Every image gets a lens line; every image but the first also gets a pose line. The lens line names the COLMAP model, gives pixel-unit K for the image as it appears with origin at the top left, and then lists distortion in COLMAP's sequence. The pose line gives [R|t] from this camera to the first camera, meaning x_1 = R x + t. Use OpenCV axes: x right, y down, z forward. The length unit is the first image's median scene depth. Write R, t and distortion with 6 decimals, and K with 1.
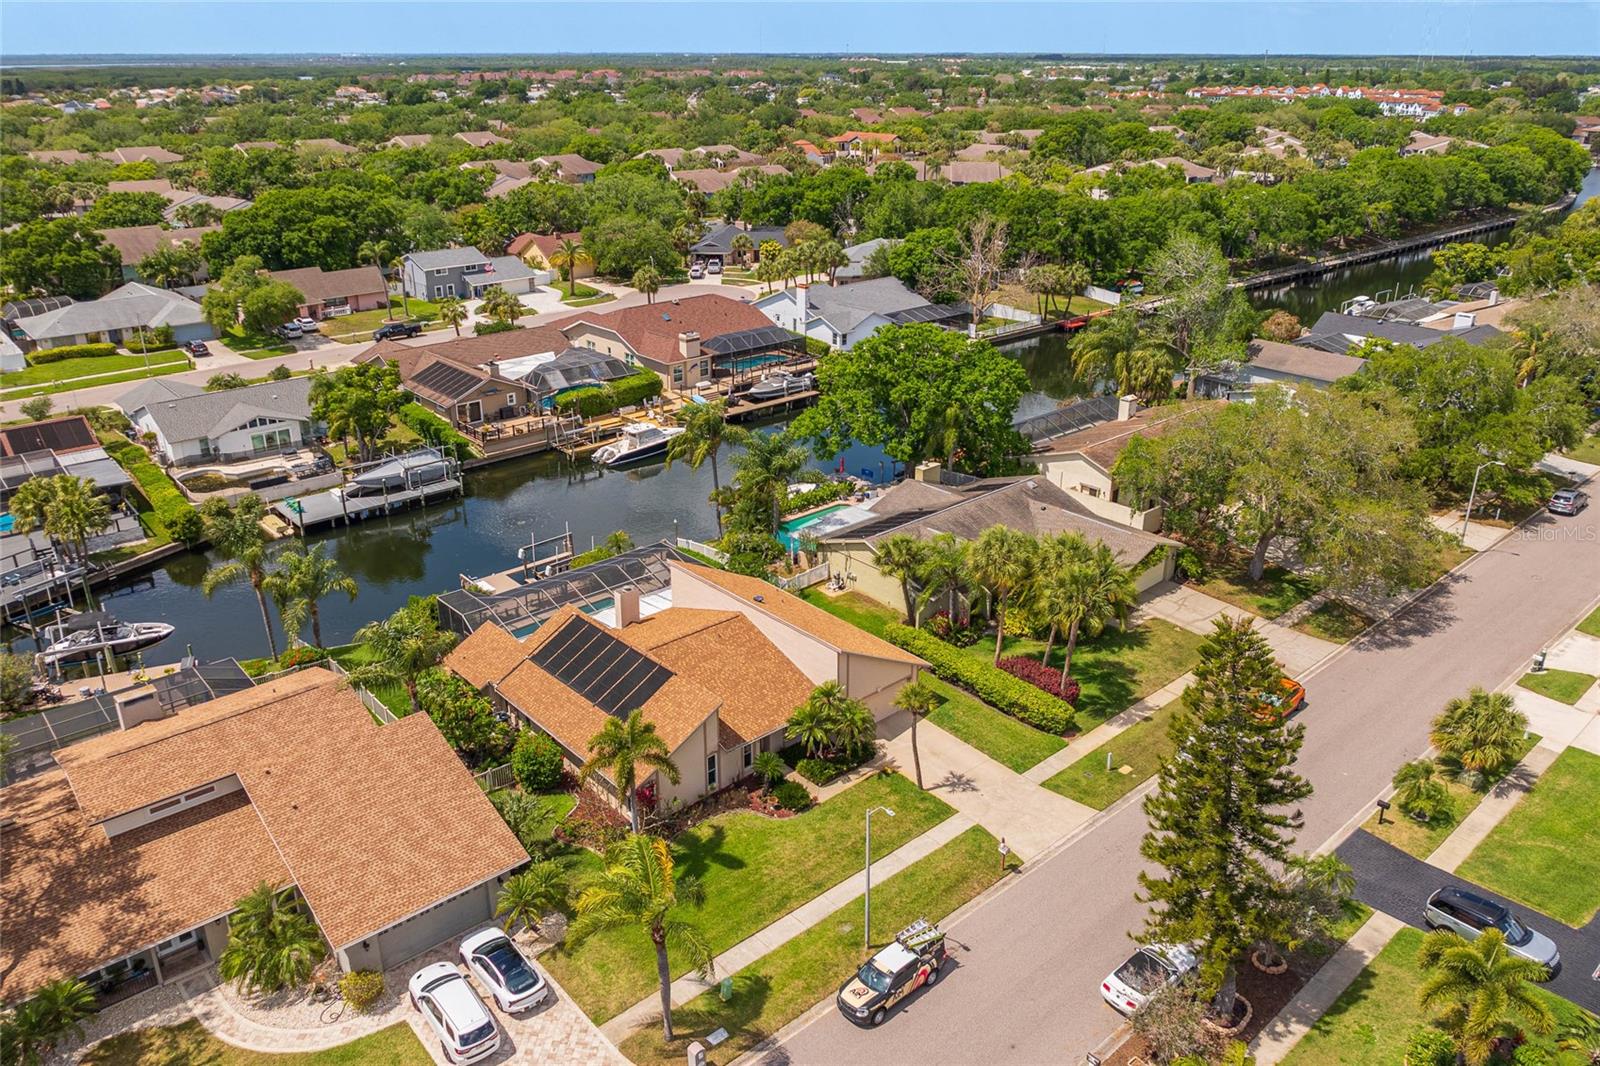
lens RADIAL K [[1137.0, 0, 793.4], [0, 1137.0, 536.0], [0, 0, 1]] dist [-0.029486, 0.018189]
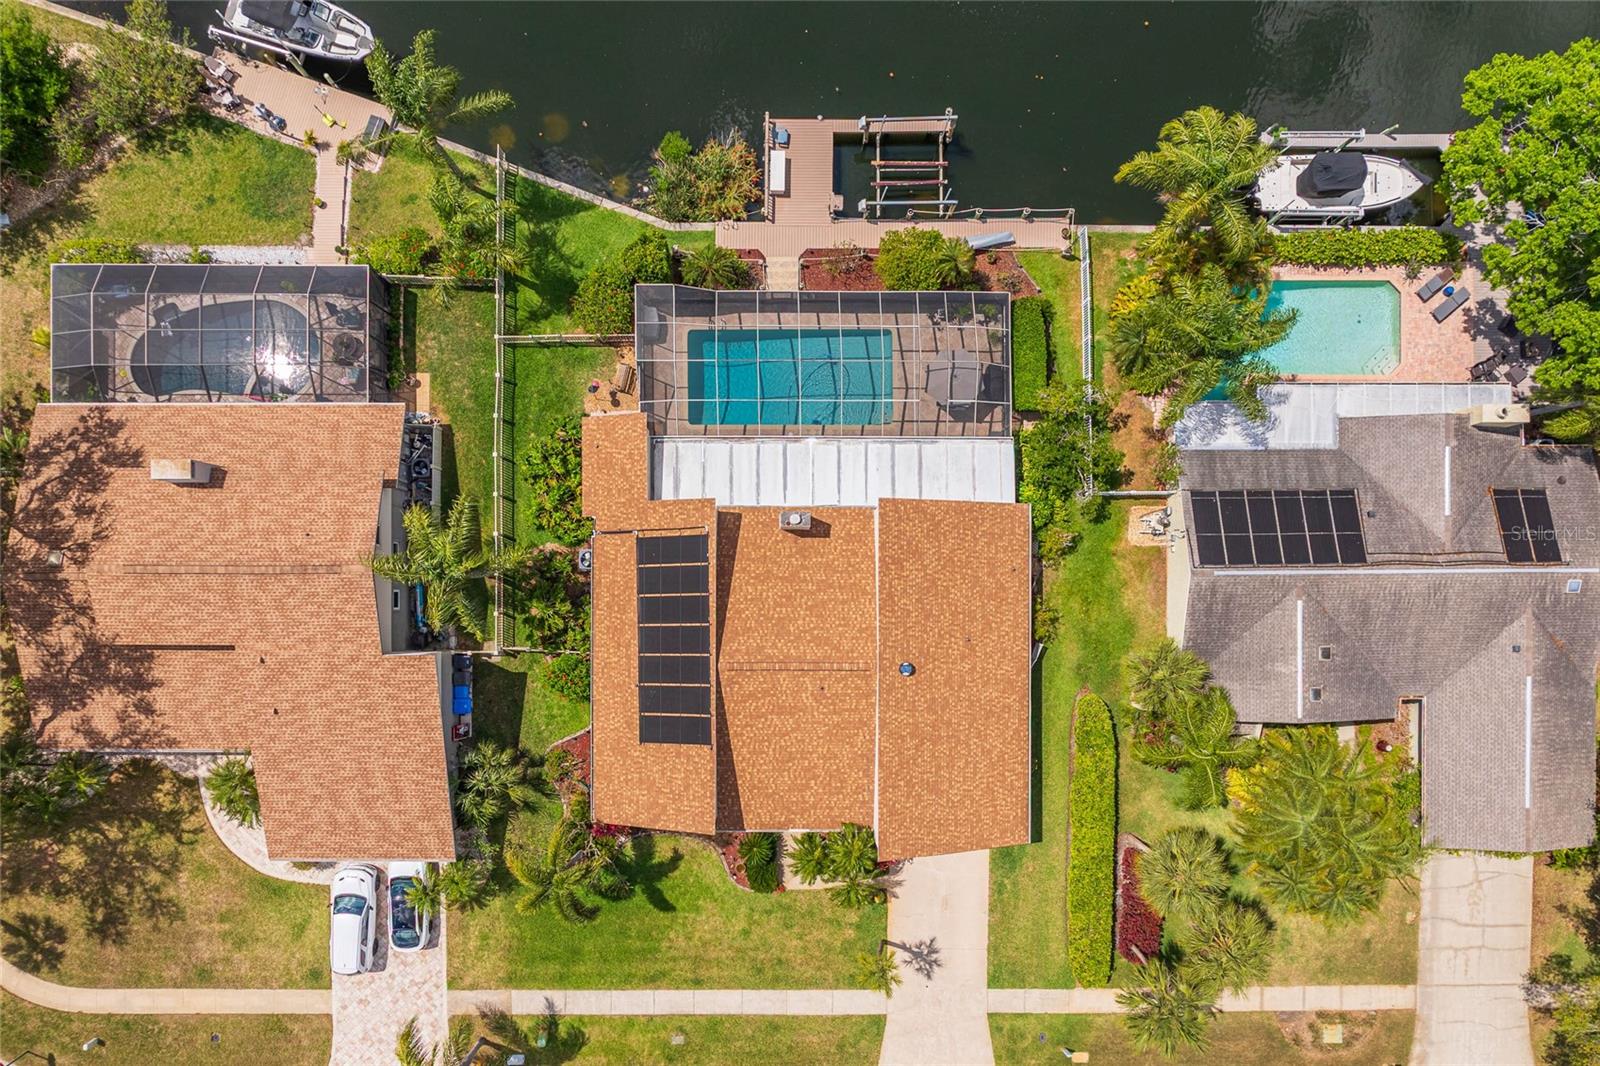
lens RADIAL K [[1137.0, 0, 811.2], [0, 1137.0, 594.6], [0, 0, 1]] dist [-0.029486, 0.018189]
pose [[0.749232, 0.662180, 0.012965, -0.168182], [-0.271232, 0.288913, 0.918130, -0.884542], [0.604222, -0.691409, 0.396068, 0.992953]]
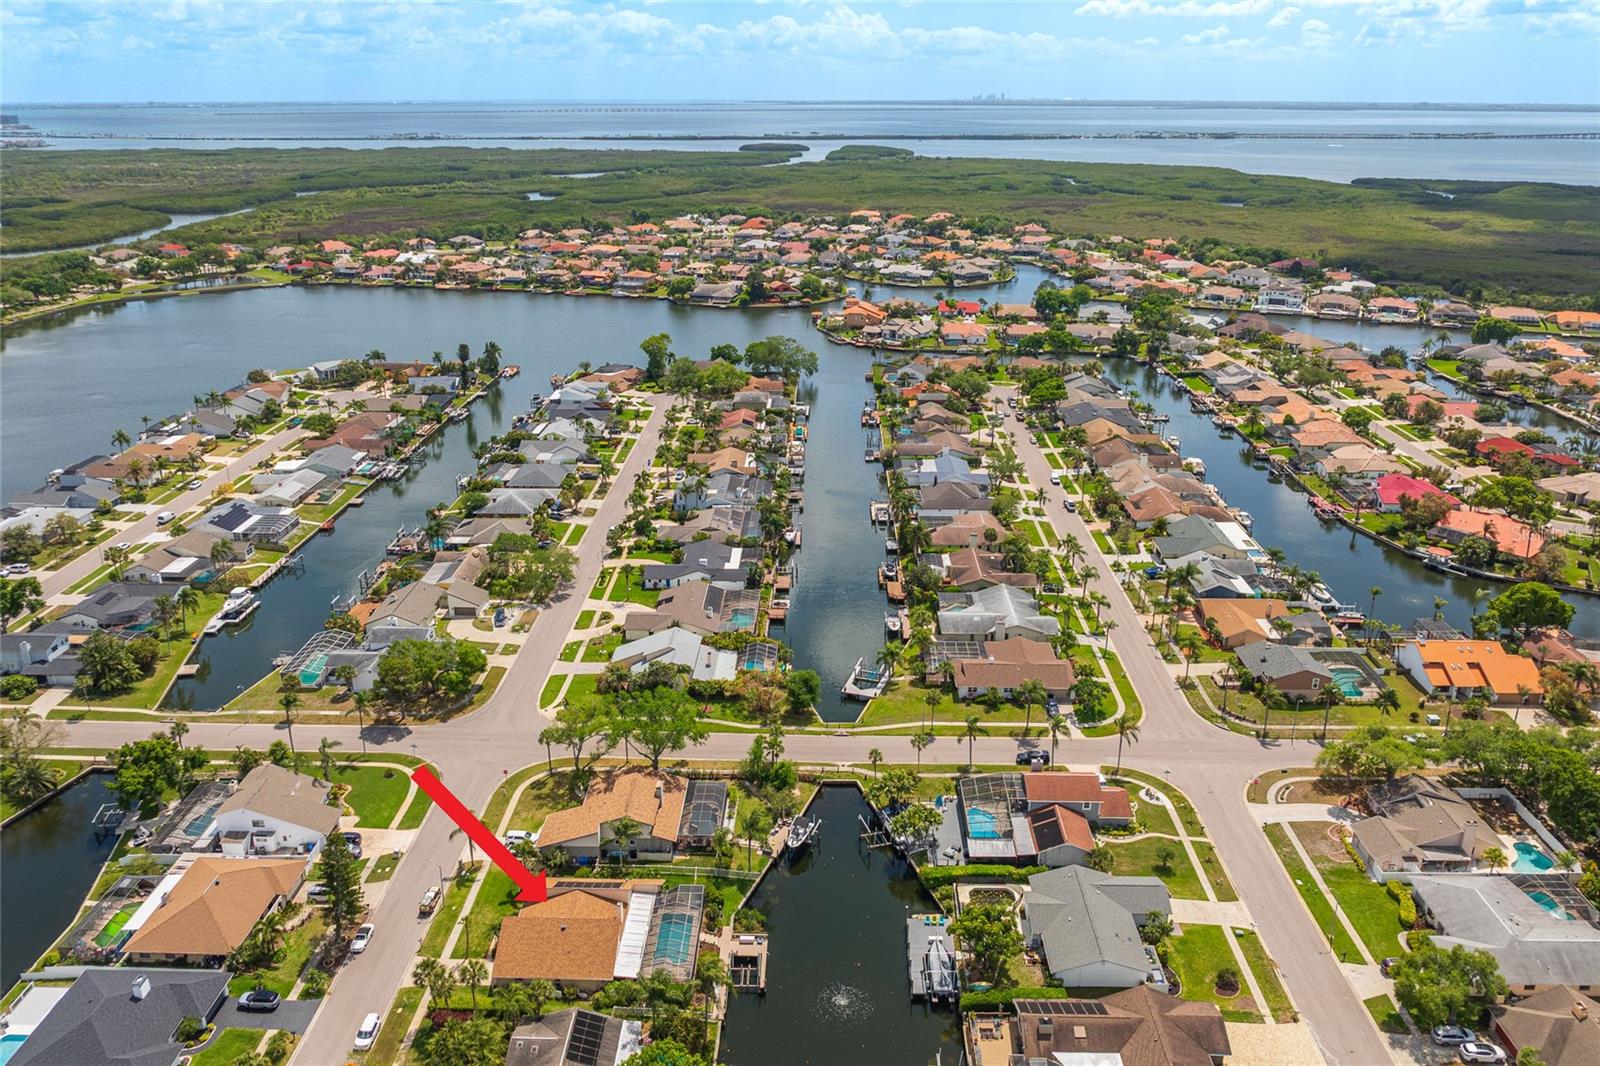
lens RADIAL K [[1137.0, 0, 798.8], [0, 1137.0, 540.0], [0, 0, 1]] dist [-0.029486, 0.018189]
pose [[-0.678132, 0.265624, -0.685260, 1.404475], [-0.290421, 0.759664, 0.581865, -2.799833], [0.675125, 0.593595, -0.438009, 2.613971]]
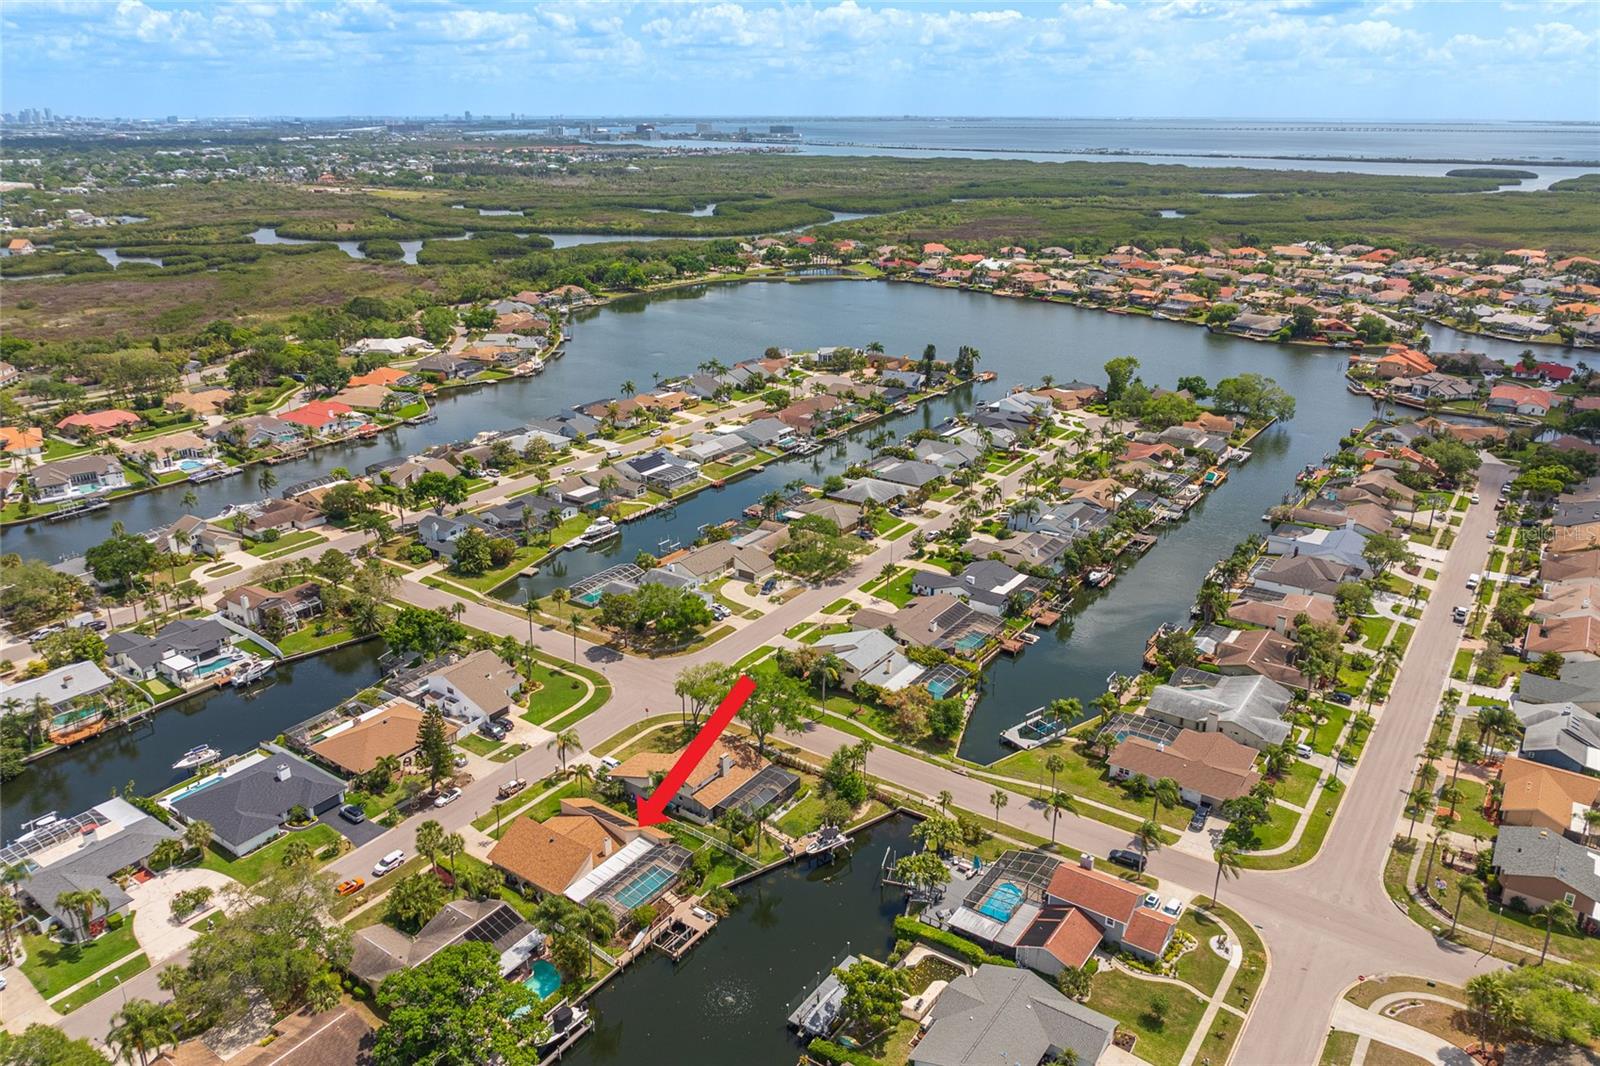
lens RADIAL K [[1137.0, 0, 807.7], [0, 1137.0, 502.4], [0, 0, 1]] dist [-0.029486, 0.018189]
pose [[-0.969403, 0.077230, -0.233010, -0.072897], [-0.098874, 0.745971, 0.658598, -3.209670], [0.224682, 0.661485, -0.715511, 3.490985]]
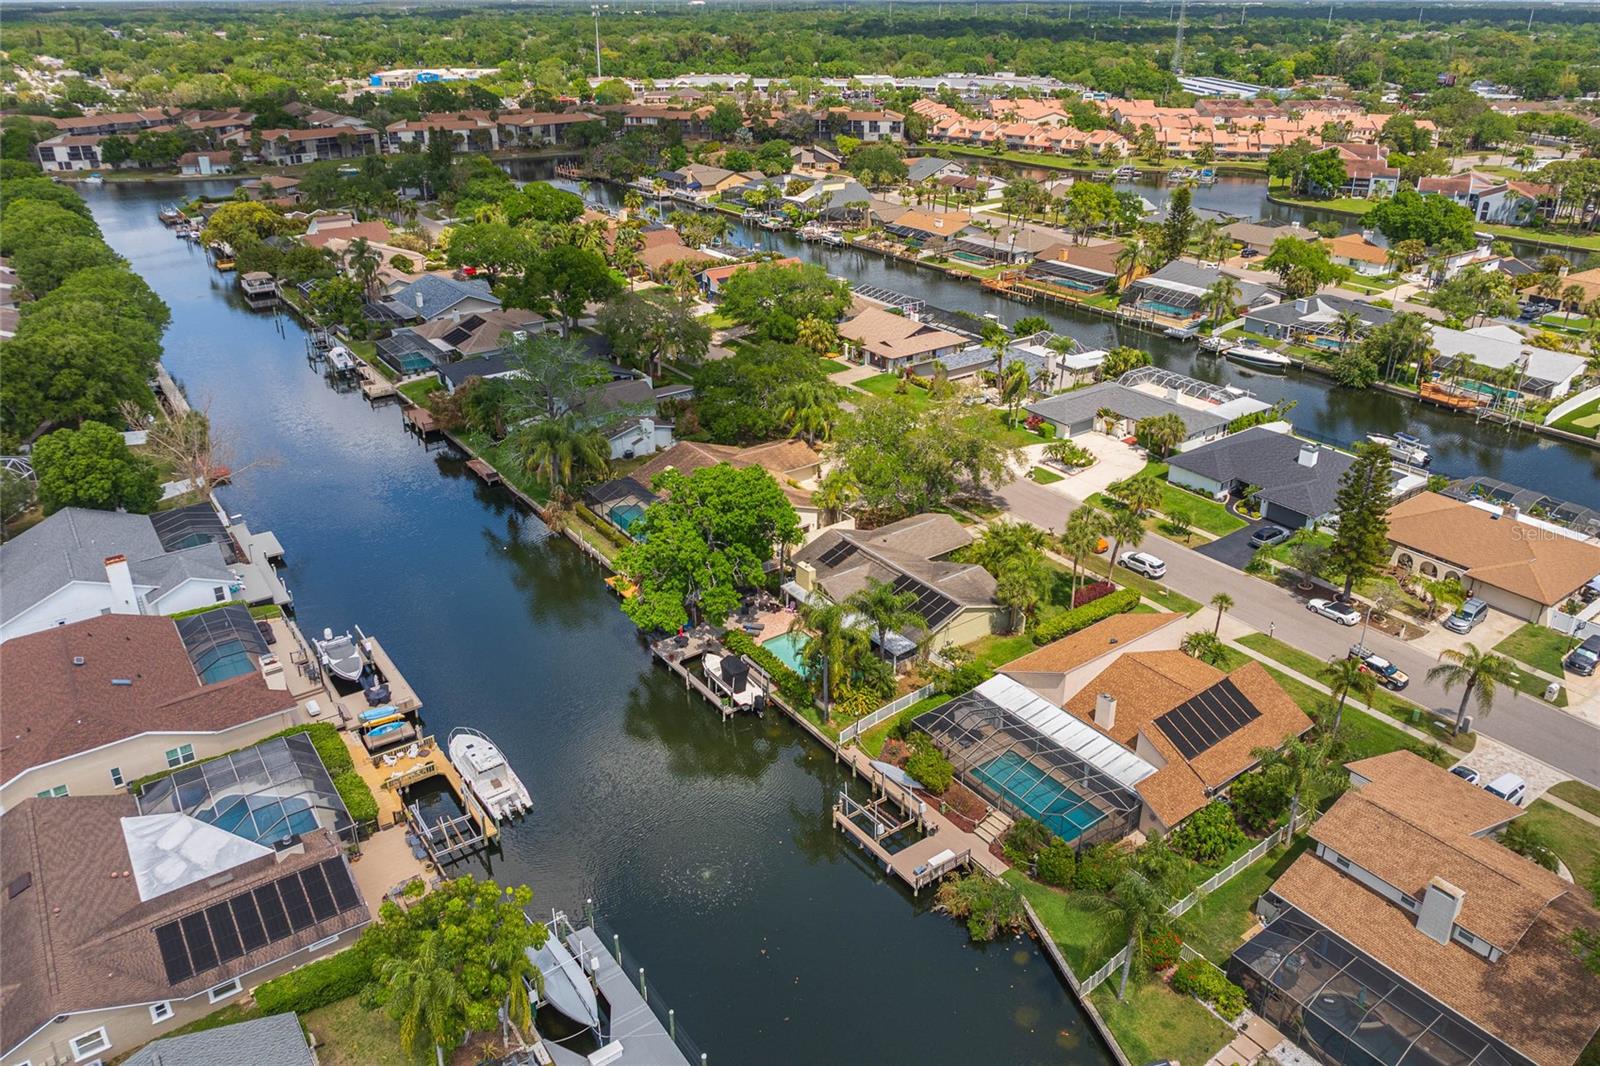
lens RADIAL K [[1137.0, 0, 803.7], [0, 1137.0, 479.7], [0, 0, 1]] dist [-0.029486, 0.018189]
pose [[0.091095, -0.392211, 0.915354, -1.797525], [0.391601, 0.859233, 0.329193, -1.029759], [-0.915615, 0.328465, 0.231862, 1.358912]]
